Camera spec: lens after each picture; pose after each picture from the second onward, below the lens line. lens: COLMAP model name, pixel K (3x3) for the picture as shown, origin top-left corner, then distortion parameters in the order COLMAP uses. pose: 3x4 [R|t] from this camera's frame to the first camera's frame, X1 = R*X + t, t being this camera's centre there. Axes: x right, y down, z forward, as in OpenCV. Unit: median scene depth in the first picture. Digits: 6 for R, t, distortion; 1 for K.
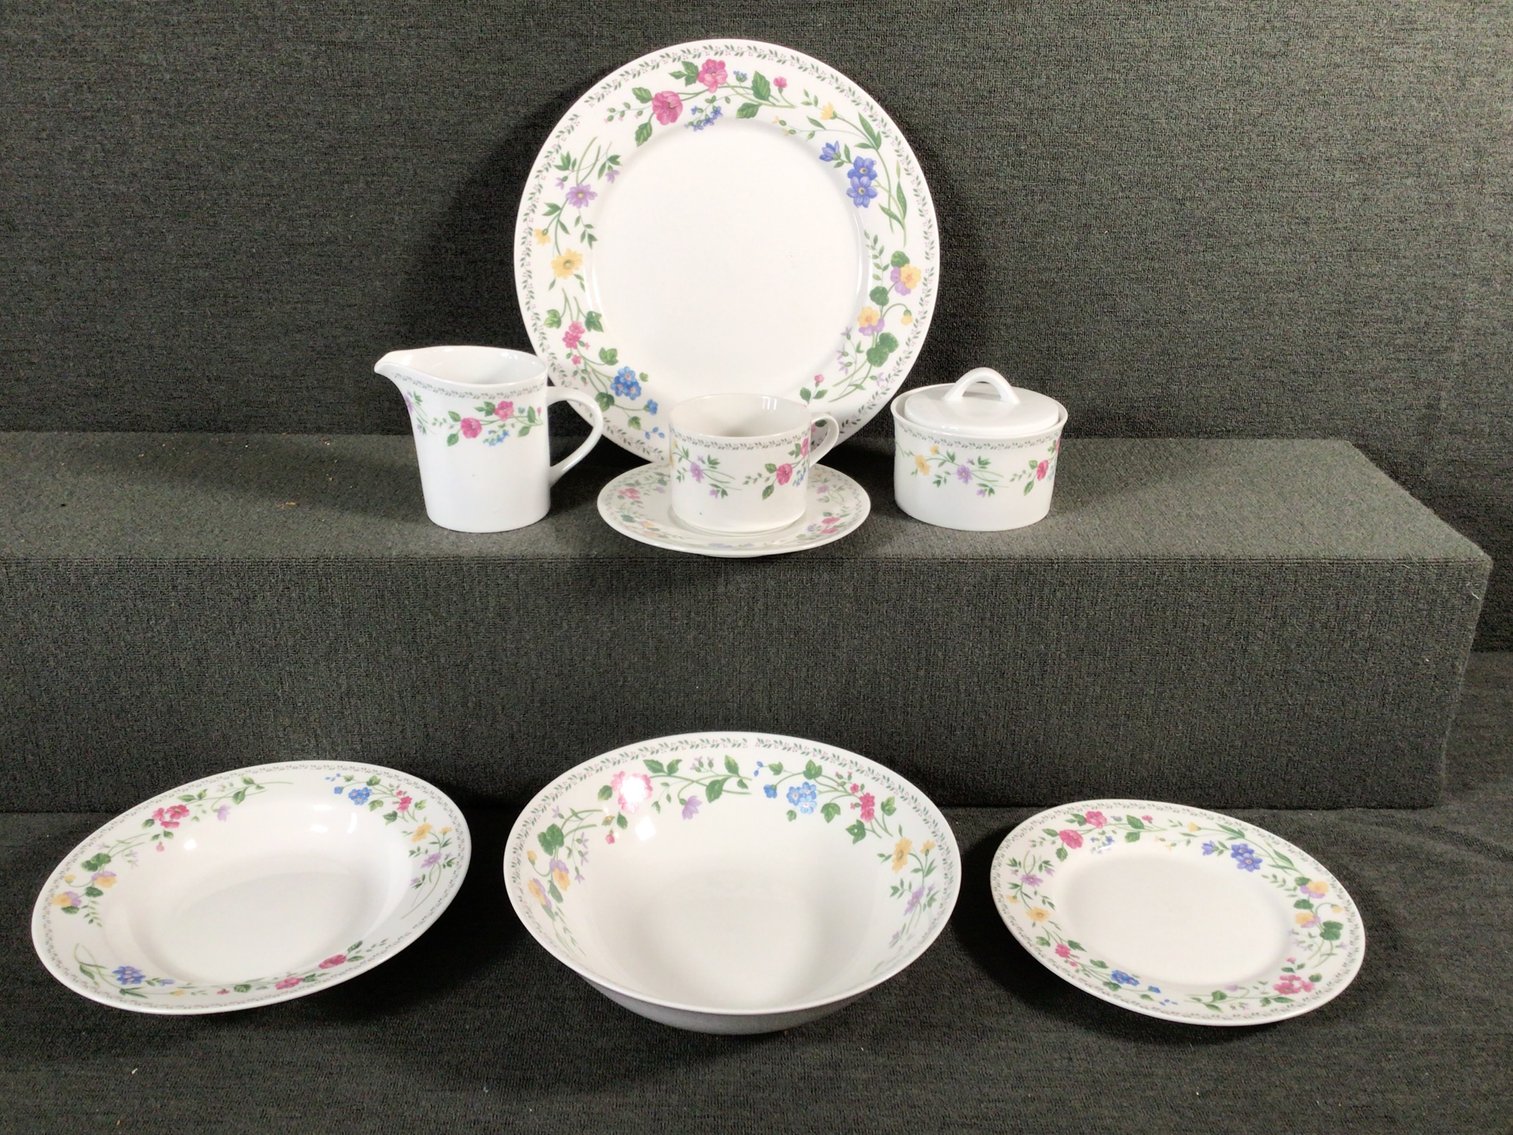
lens RADIAL K [[1381.8, 0, 756.5], [0, 1381.8, 567.5], [0, 0, 1]] dist [0.079943, -0.138599]
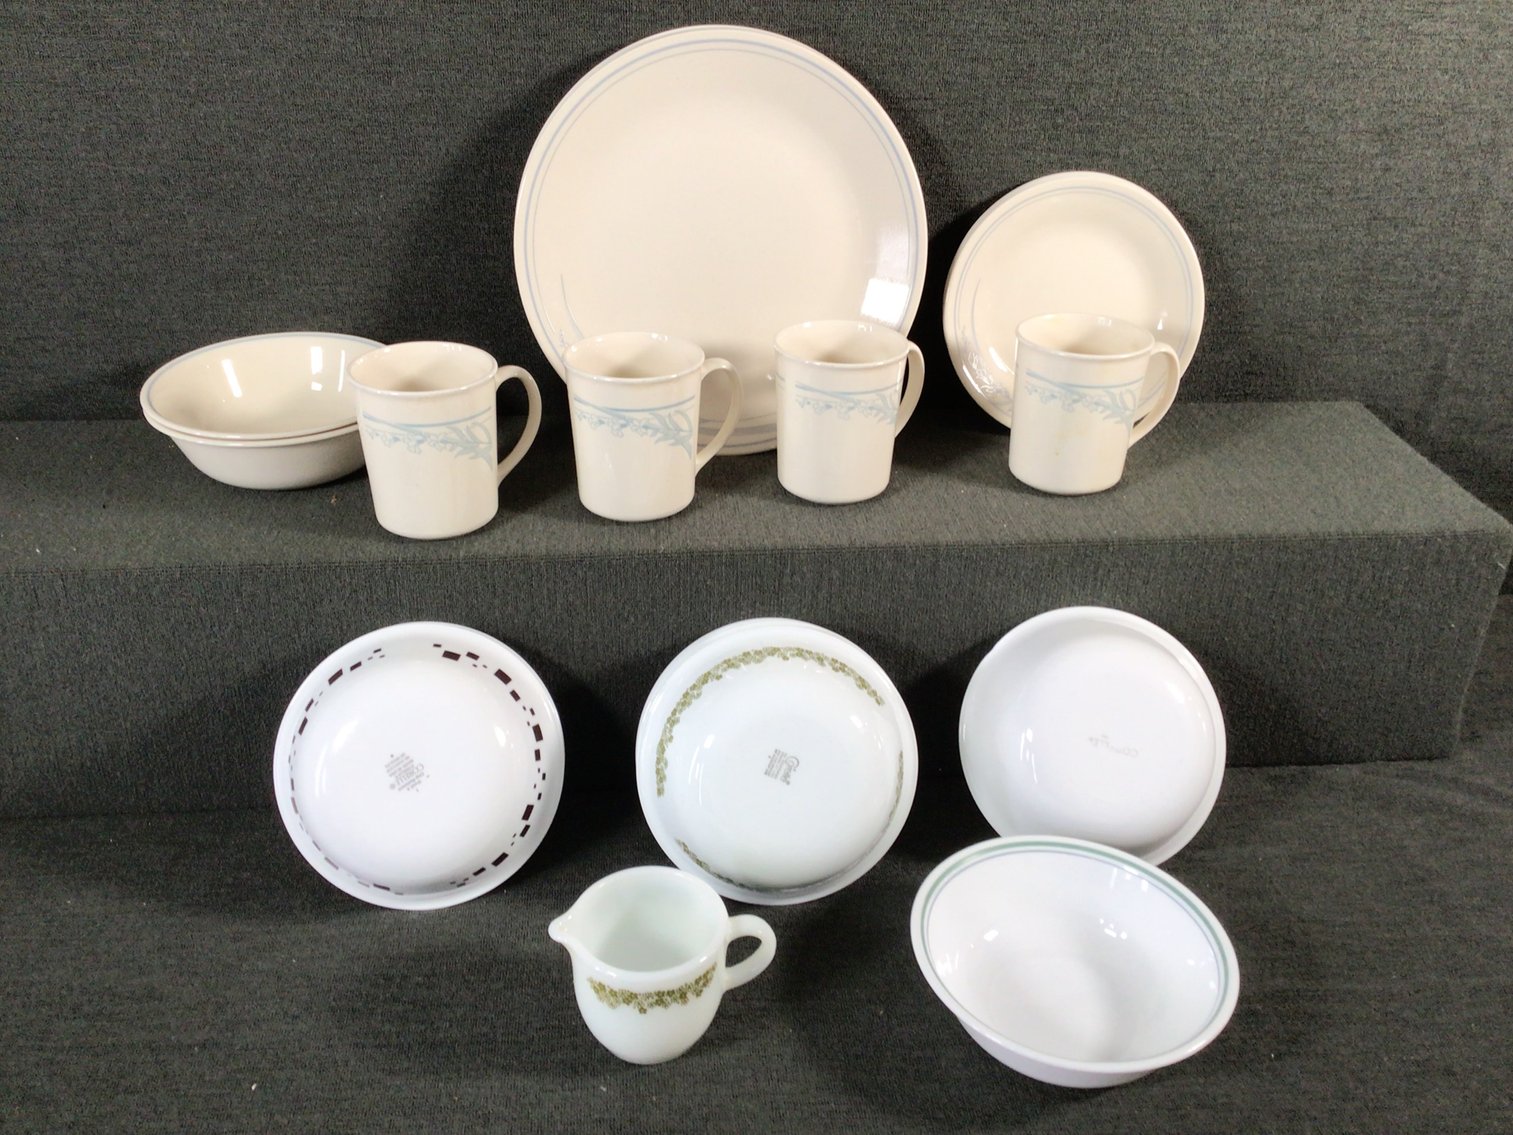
lens RADIAL K [[1376.0, 0, 759.7], [0, 1376.0, 565.0], [0, 0, 1]] dist [0.067460, -0.102052]
pose [[0.997325, -0.027320, 0.067795, -0.101358], [0.021979, 0.996686, 0.078315, -0.066454], [-0.069710, -0.076615, 0.994621, -0.002371]]
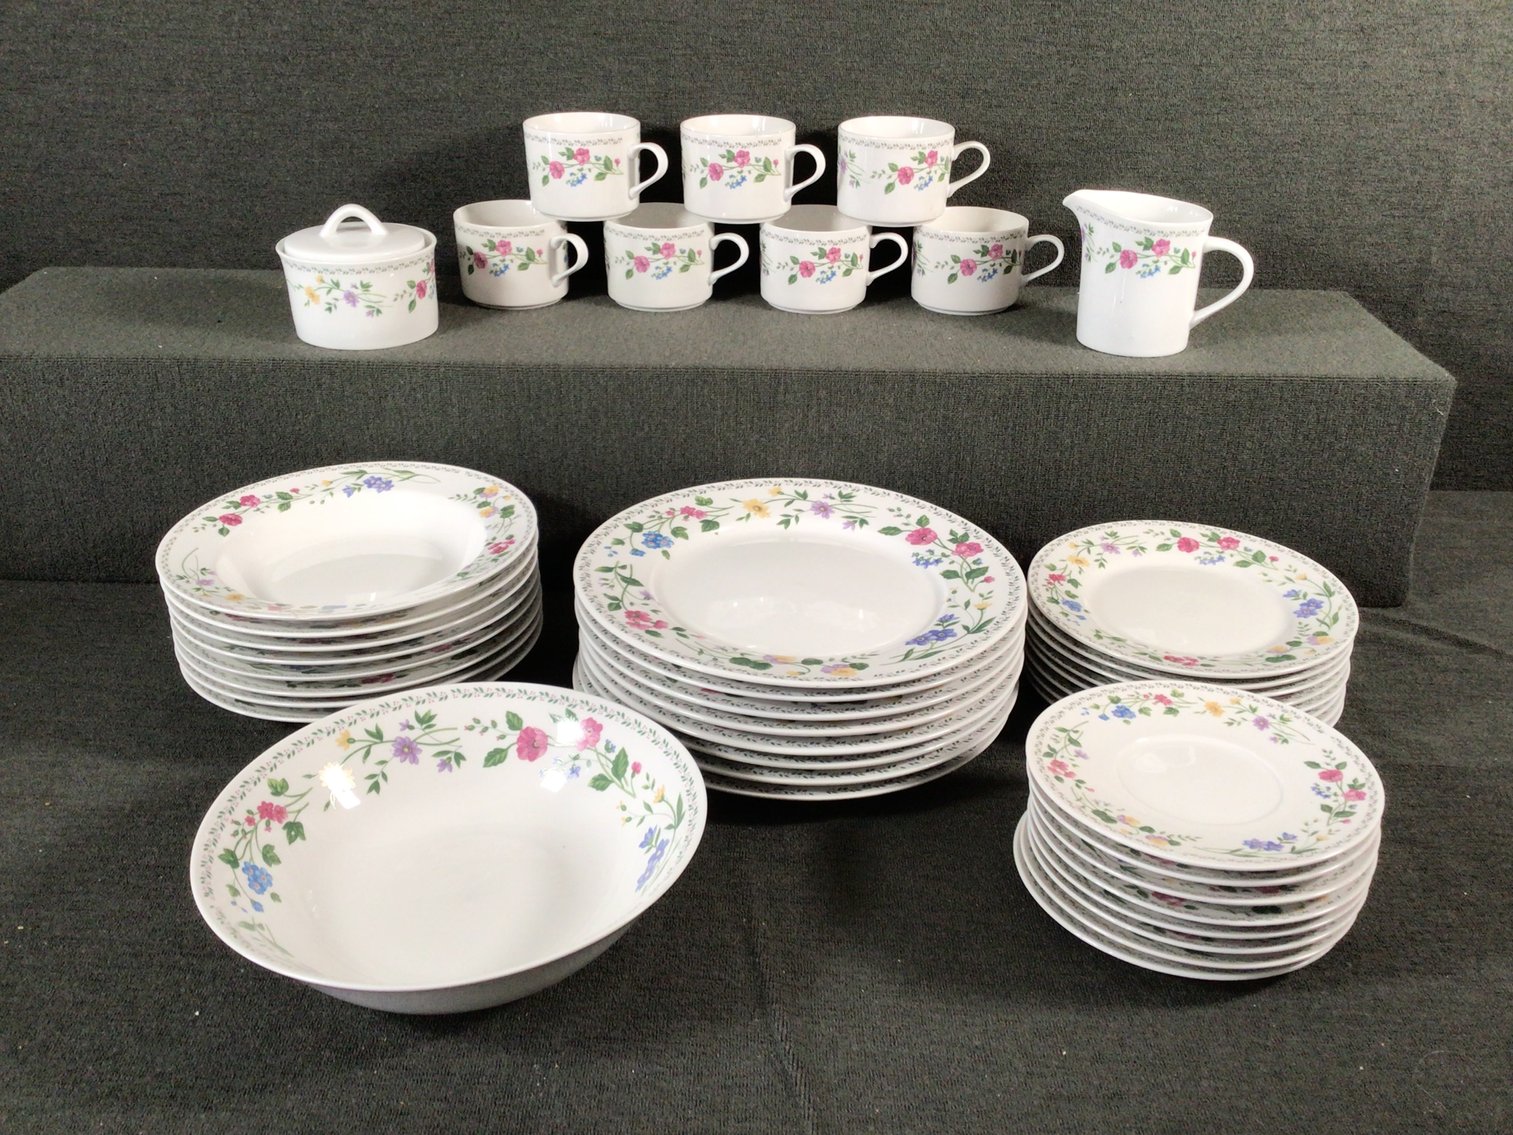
lens RADIAL K [[1381.8, 0, 756.5], [0, 1381.8, 567.5], [0, 0, 1]] dist [0.079943, -0.138599]
pose [[0.999148, 0.020009, -0.036104, -0.000654], [-0.018273, 0.998690, 0.047786, 0.092460], [0.037013, -0.047085, 0.998205, -0.151042]]
